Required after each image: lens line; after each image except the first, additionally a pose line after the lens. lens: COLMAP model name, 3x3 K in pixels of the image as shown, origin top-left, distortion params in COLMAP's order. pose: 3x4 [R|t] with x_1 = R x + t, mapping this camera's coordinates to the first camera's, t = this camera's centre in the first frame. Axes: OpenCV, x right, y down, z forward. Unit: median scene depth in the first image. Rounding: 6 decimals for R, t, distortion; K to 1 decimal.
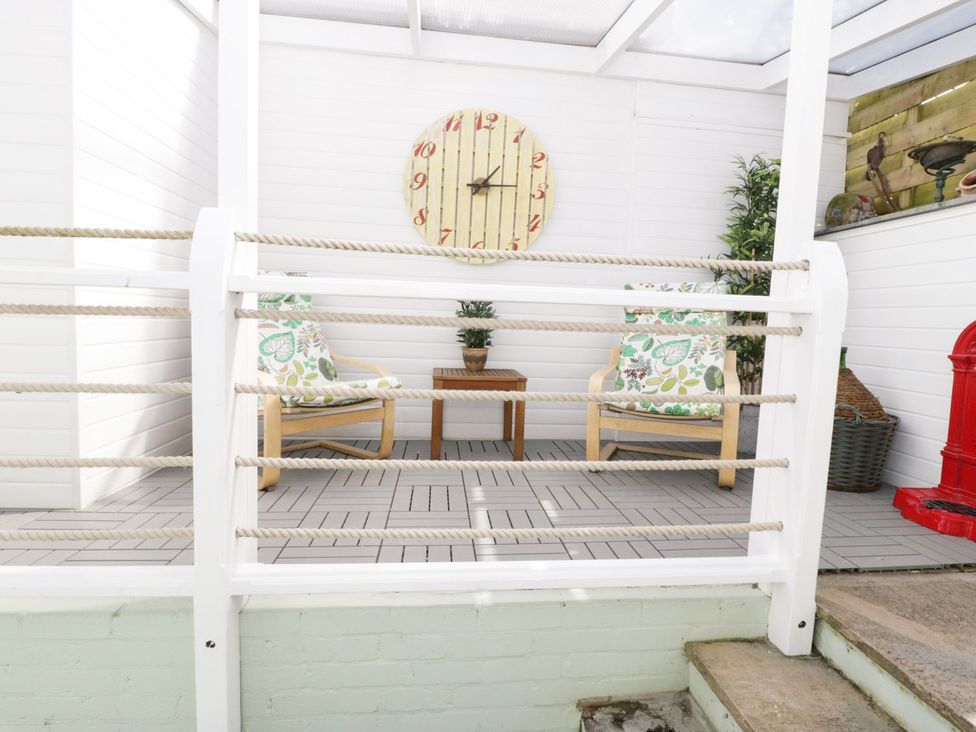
lens RADIAL K [[508.8, 0, 493.0], [0, 508.8, 365.7], [0, 0, 1]] dist [0.003629, -0.014195]
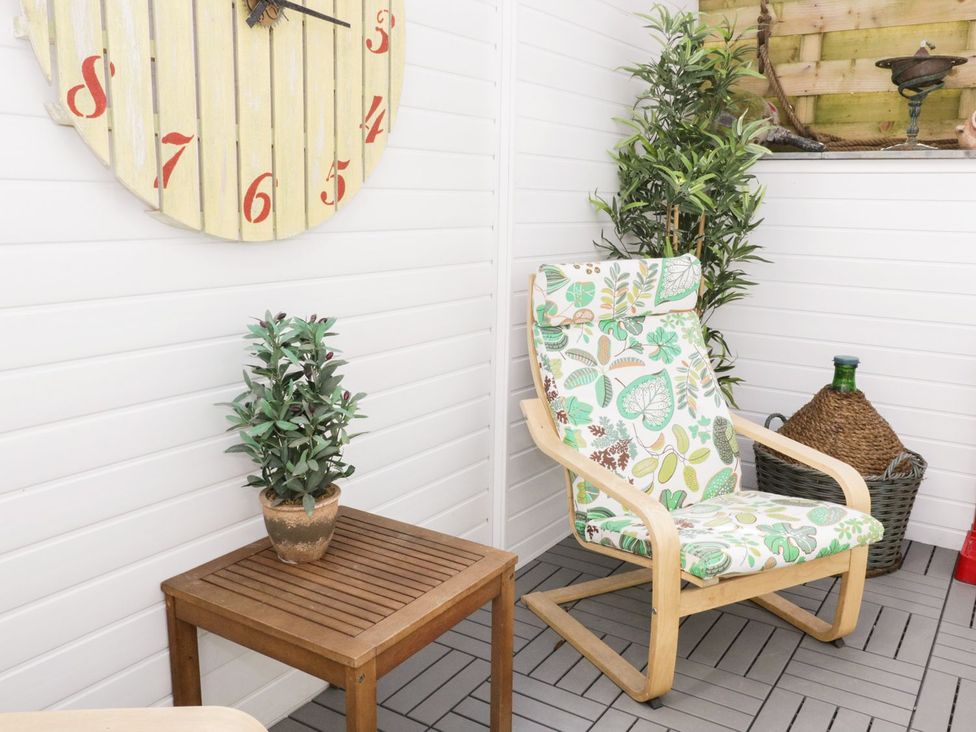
lens RADIAL K [[866.2, 0, 488.0], [0, 866.2, 366.0], [0, 0, 1]] dist [0.011555, 0.007437]
pose [[0.630950, -0.179451, 0.754785, -0.384610], [0.068335, 0.981955, 0.176338, -0.213729], [-0.772809, -0.059683, 0.631827, 0.535088]]
